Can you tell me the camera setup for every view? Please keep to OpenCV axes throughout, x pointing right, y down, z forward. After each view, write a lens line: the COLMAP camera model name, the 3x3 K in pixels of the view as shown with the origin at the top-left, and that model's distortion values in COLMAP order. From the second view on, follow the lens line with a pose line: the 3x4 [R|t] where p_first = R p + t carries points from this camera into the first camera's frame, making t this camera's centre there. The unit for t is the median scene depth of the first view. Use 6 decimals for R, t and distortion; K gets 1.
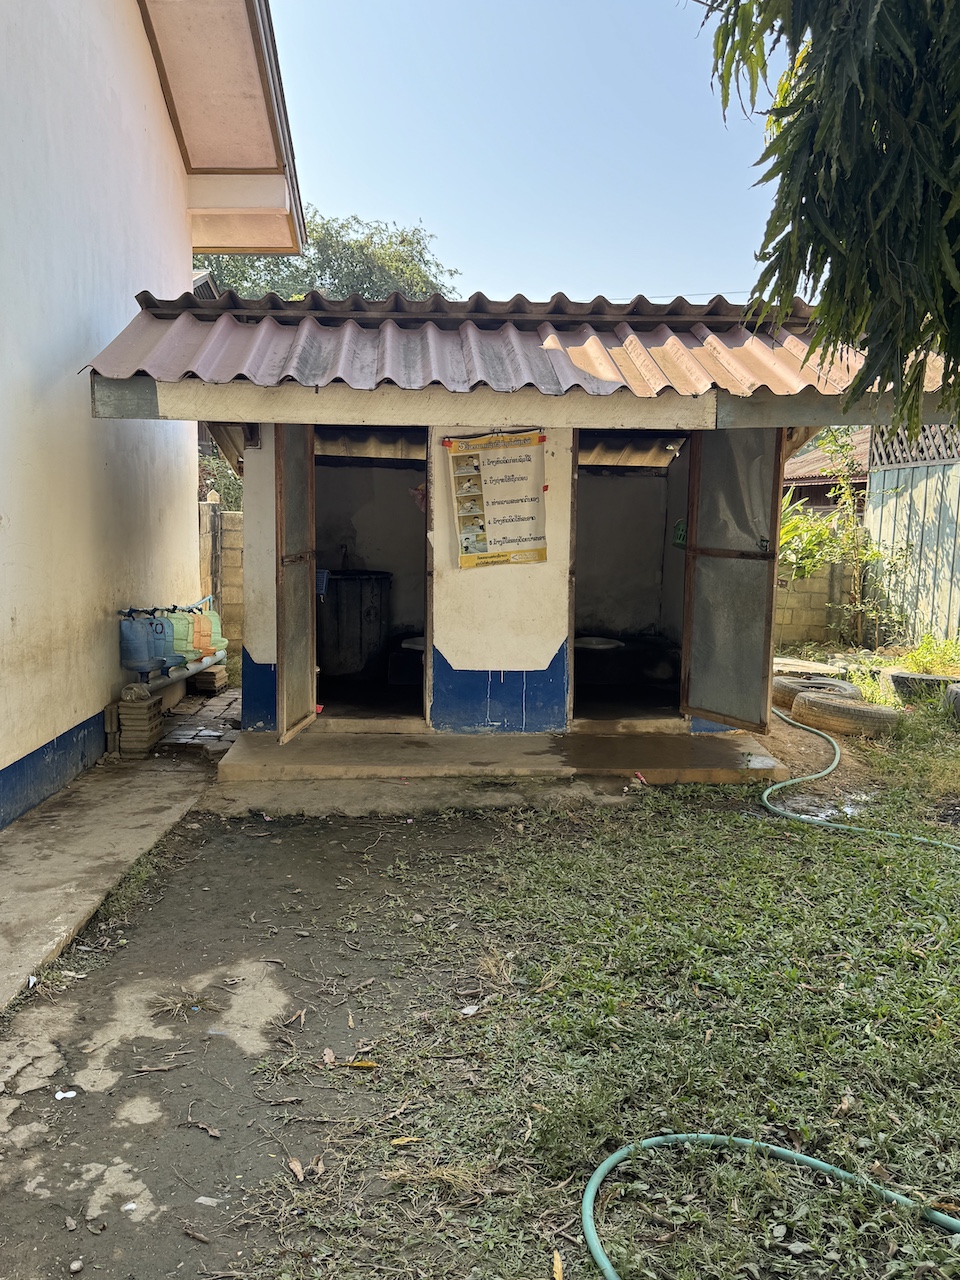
lens RADIAL K [[1095.4, 0, 481.2], [0, 1095.4, 640.8], [0, 0, 1]] dist [0.015701, -0.004528]
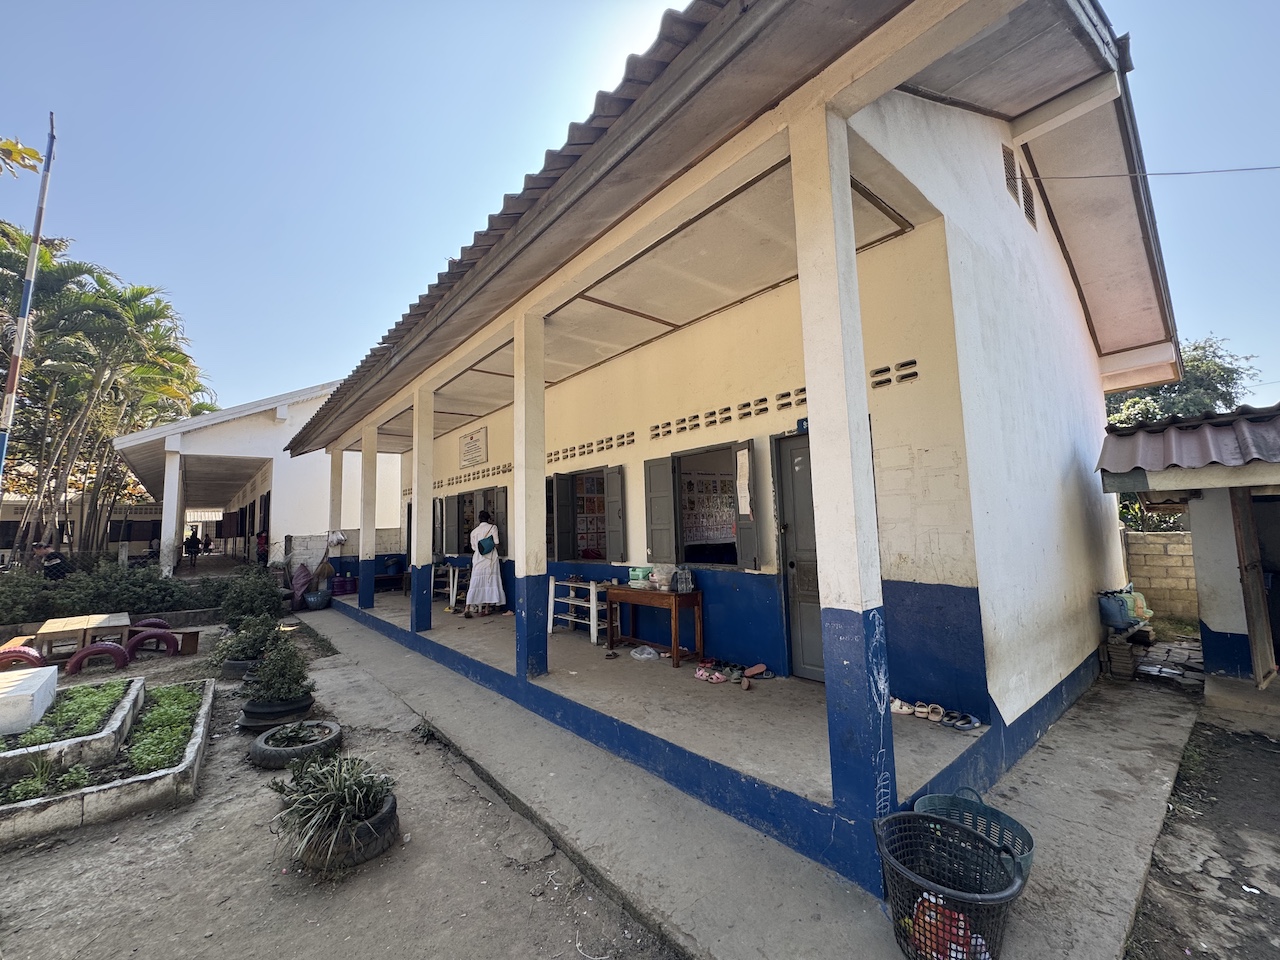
lens RADIAL K [[511.1, 0, 637.9], [0, 511.1, 474.9], [0, 0, 1]] dist [-0.002062, 0.000061]
pose [[0.612068, -0.111769, -0.782867, -0.133823], [-0.066117, 0.979263, -0.191500, -0.006442], [0.788036, 0.168972, 0.591986, -0.177175]]
